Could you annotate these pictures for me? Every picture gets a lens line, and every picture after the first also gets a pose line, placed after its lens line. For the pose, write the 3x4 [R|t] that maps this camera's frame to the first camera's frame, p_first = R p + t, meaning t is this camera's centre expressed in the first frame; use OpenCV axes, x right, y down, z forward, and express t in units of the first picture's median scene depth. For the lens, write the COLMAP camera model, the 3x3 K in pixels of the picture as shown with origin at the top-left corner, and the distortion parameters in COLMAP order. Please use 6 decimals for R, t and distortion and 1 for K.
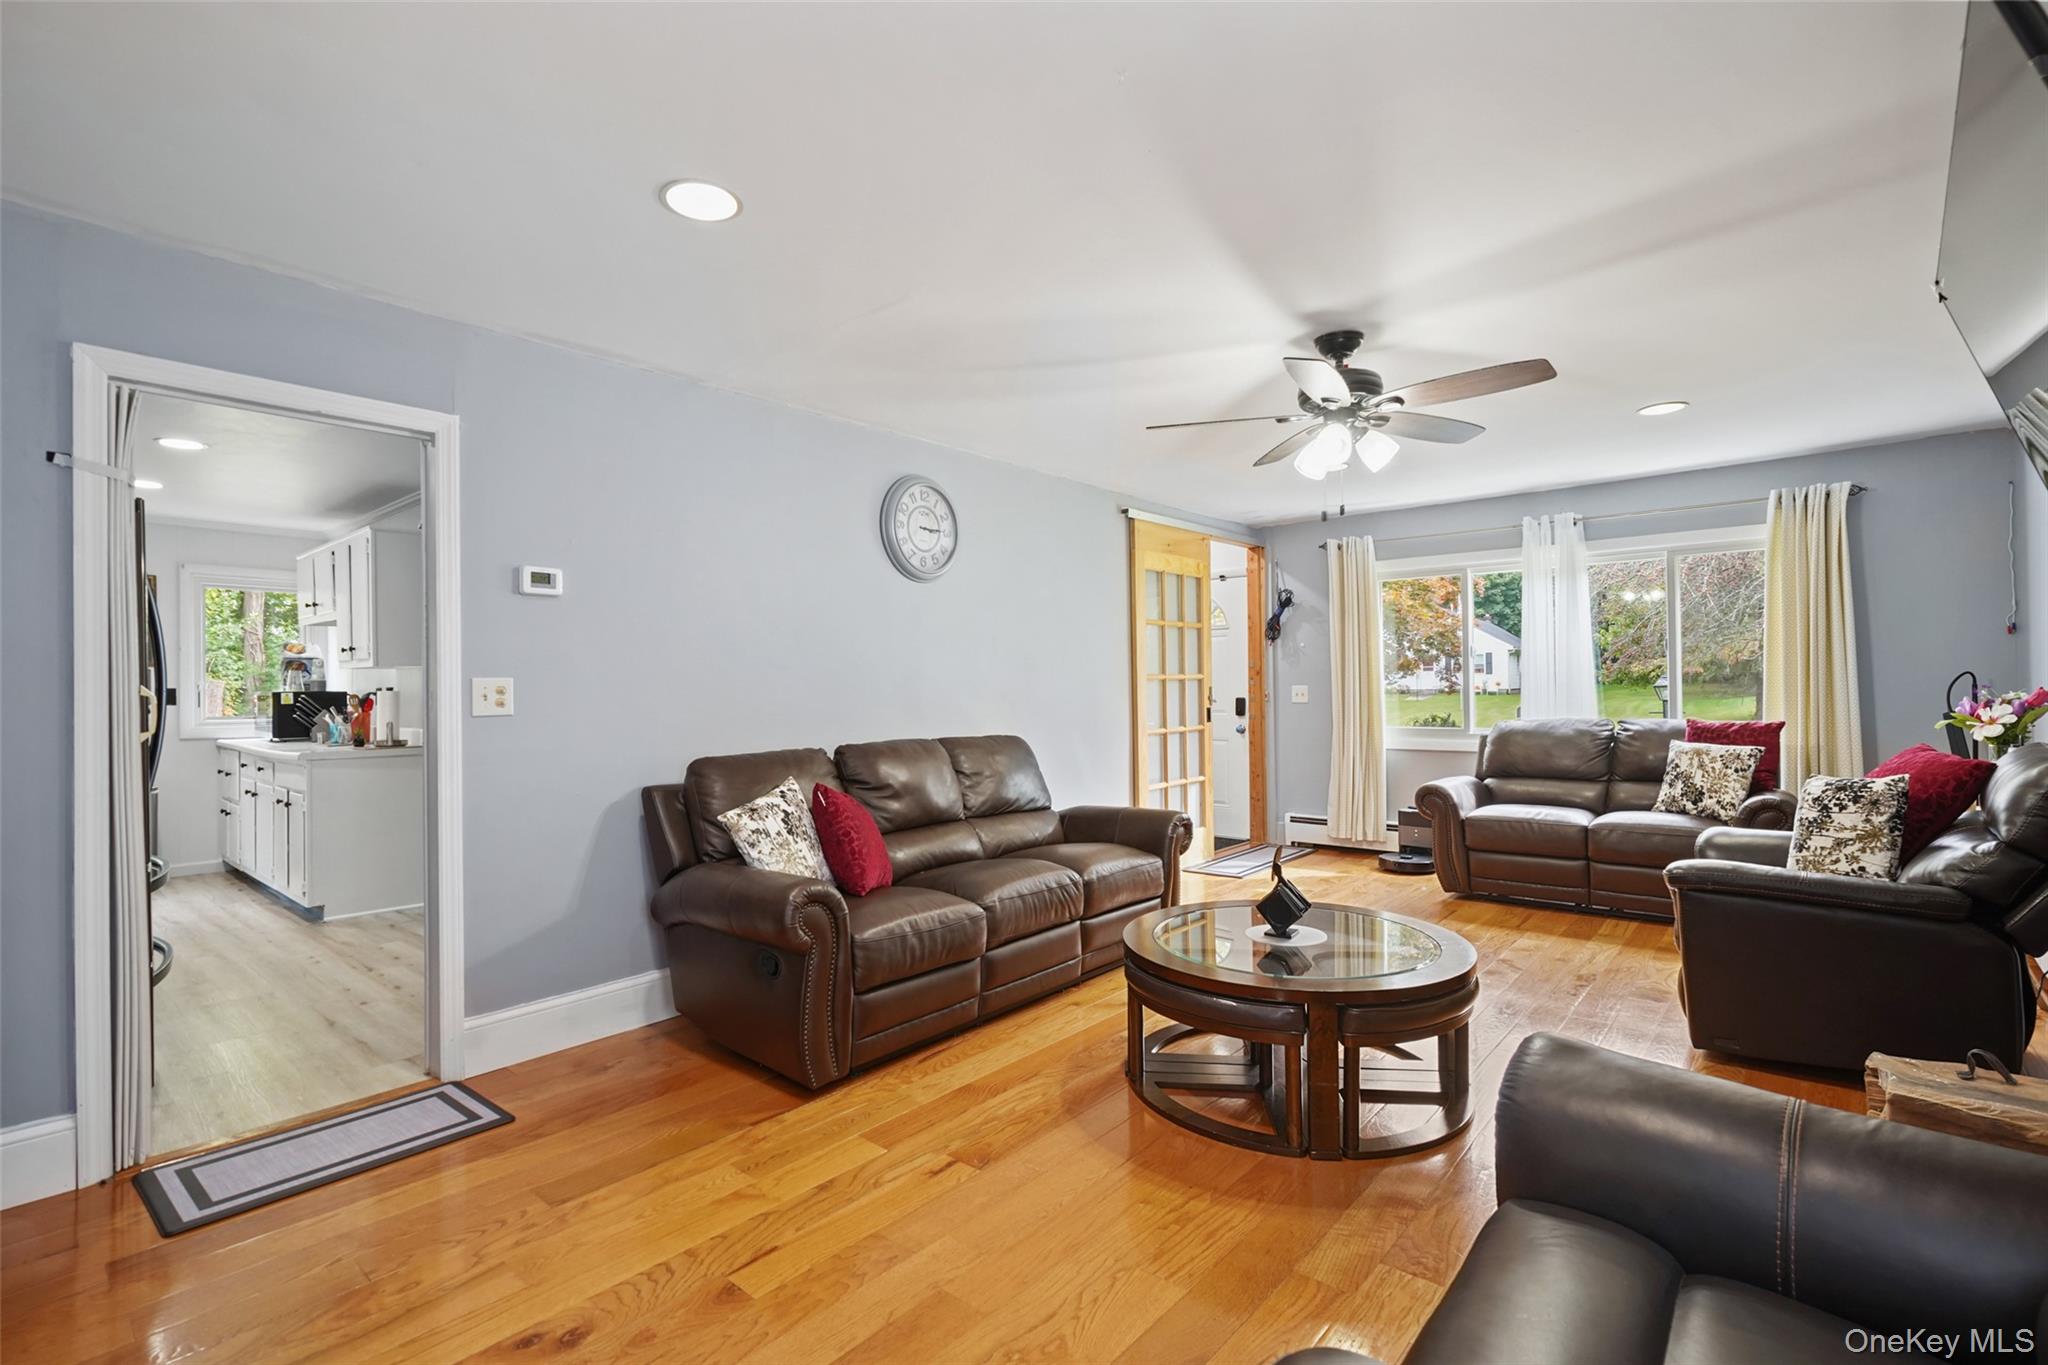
lens RADIAL K [[942.5, 0, 1025.0], [0, 942.5, 683.5], [0, 0, 1]] dist [-0.010751, 0.003619]
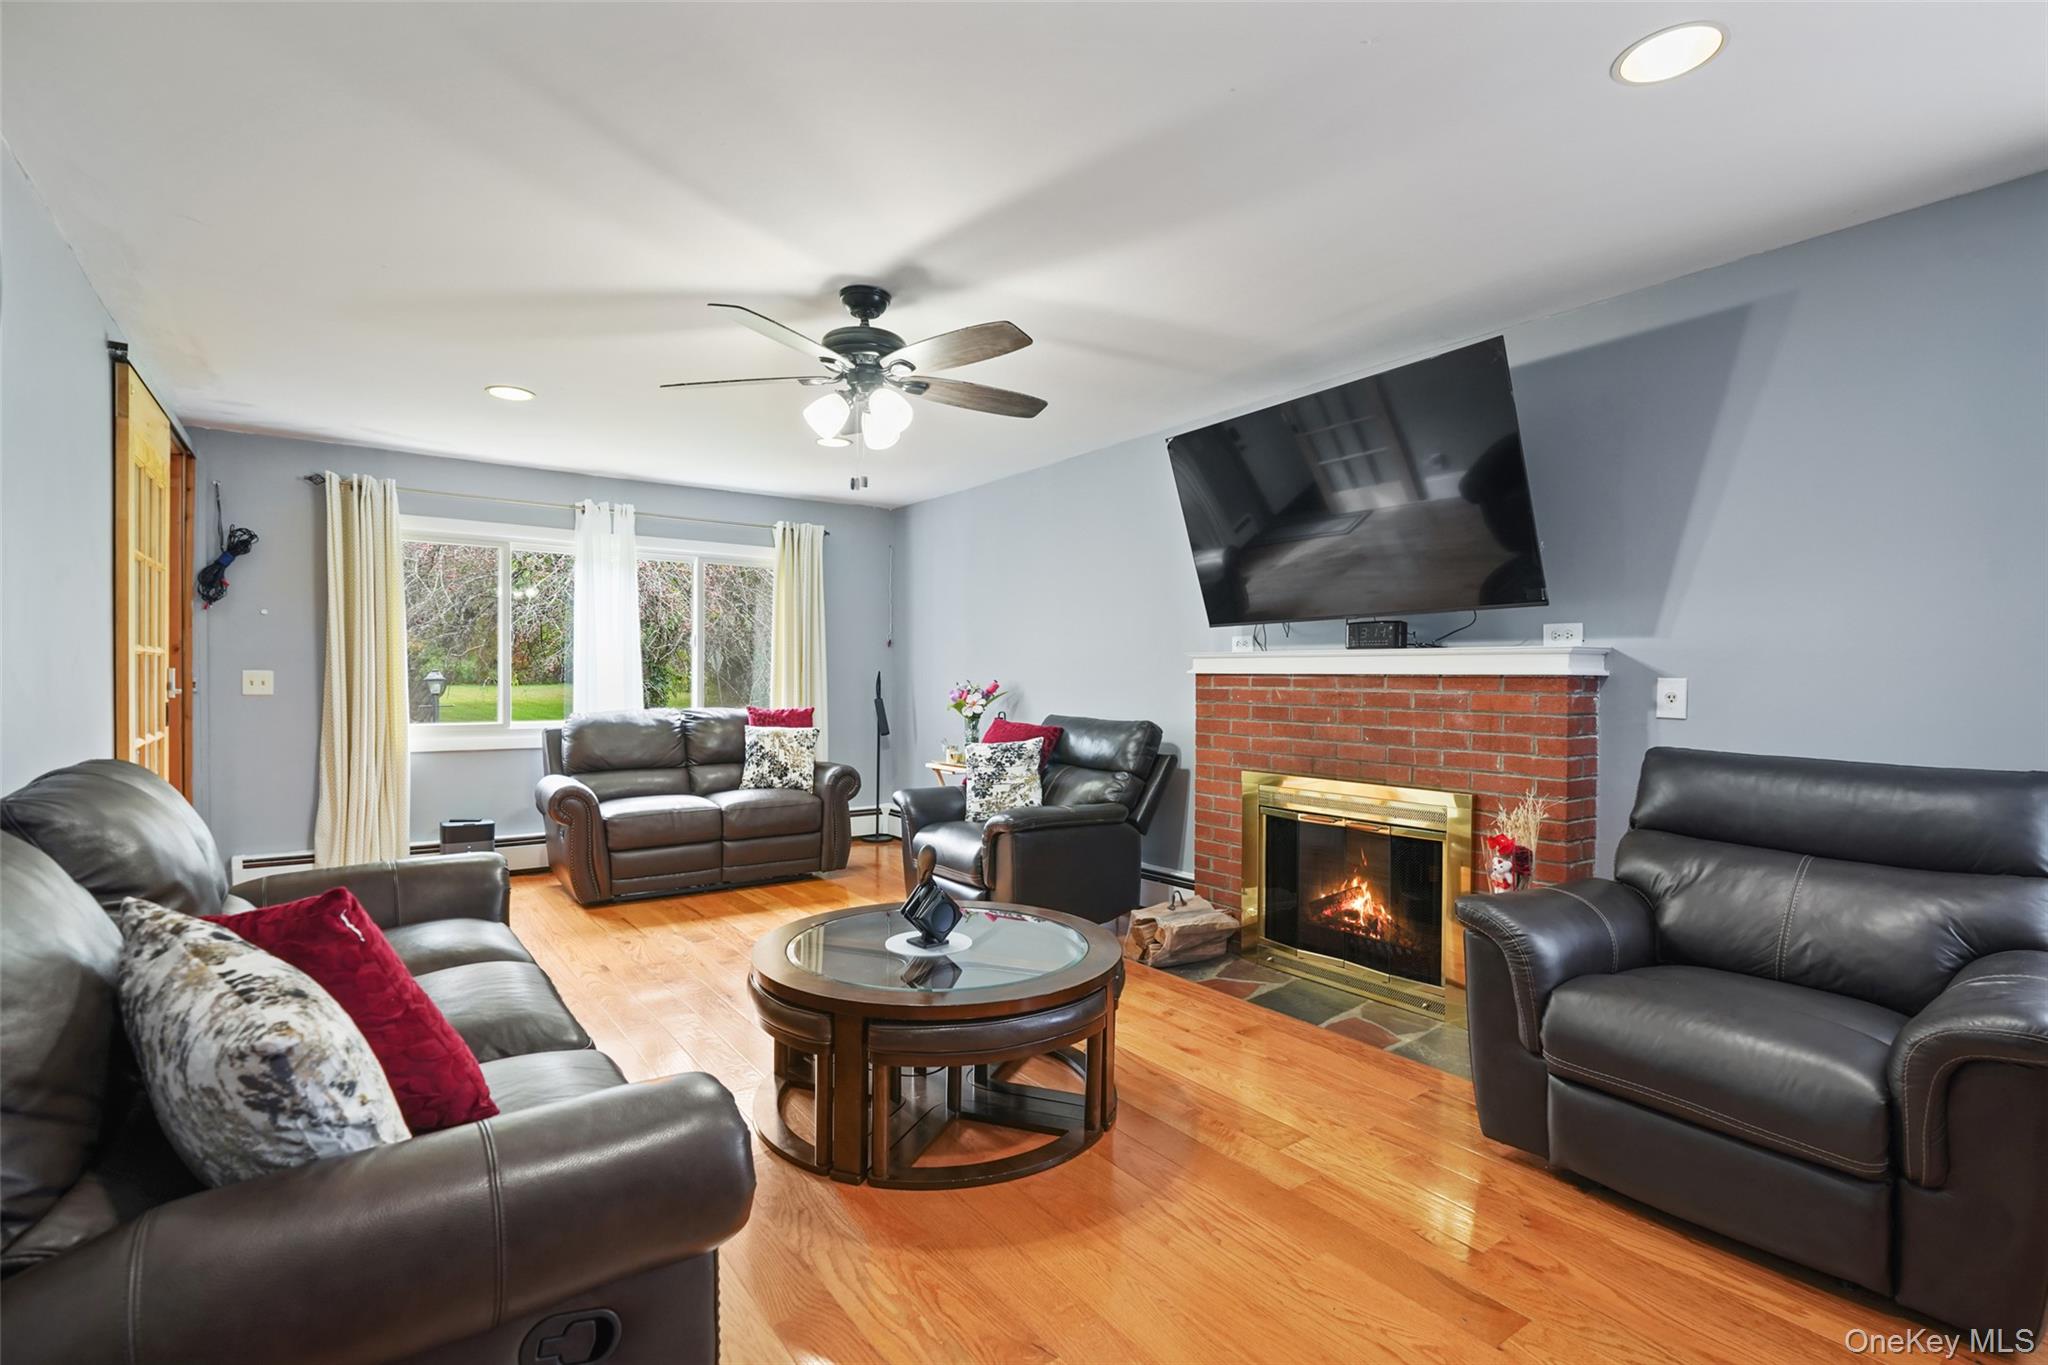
lens RADIAL K [[942.5, 0, 1012.0], [0, 942.5, 688.9], [0, 0, 1]] dist [-0.010751, 0.003619]
pose [[0.252625, 0.005218, 0.967550, -0.346400], [-0.013511, 0.999907, -0.001865, 0.013769], [-0.967470, -0.012601, 0.252672, 0.411146]]
